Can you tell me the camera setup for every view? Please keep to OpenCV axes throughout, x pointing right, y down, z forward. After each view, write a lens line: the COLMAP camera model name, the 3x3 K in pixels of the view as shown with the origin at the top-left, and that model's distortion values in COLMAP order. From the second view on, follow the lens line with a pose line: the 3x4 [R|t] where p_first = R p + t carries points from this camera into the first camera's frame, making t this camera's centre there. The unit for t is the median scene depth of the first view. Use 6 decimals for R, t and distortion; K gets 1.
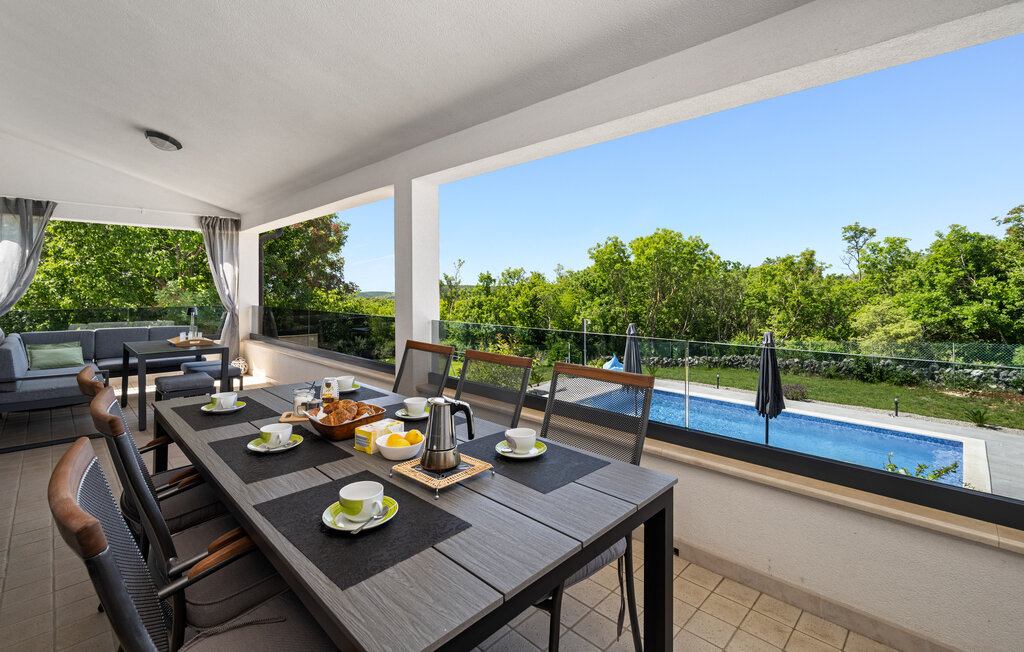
lens RADIAL K [[450.1, 0, 513.3], [0, 450.1, 285.6], [0, 0, 1]] dist [-0.001492, -0.000449]
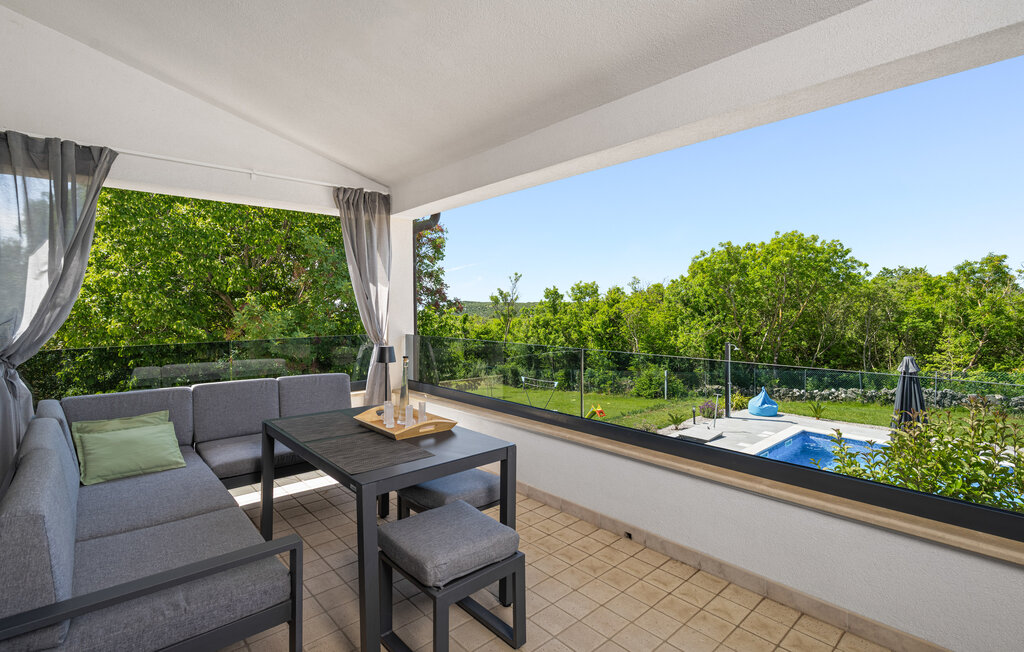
lens RADIAL K [[474.6, 0, 513.9], [0, 474.6, 312.1], [0, 0, 1]] dist [0.003025, 0.000059]
pose [[0.998117, -0.003170, -0.061252, -0.126822], [0.004433, 0.999780, 0.020489, 0.000167], [0.061173, -0.020722, 0.997912, 0.113733]]
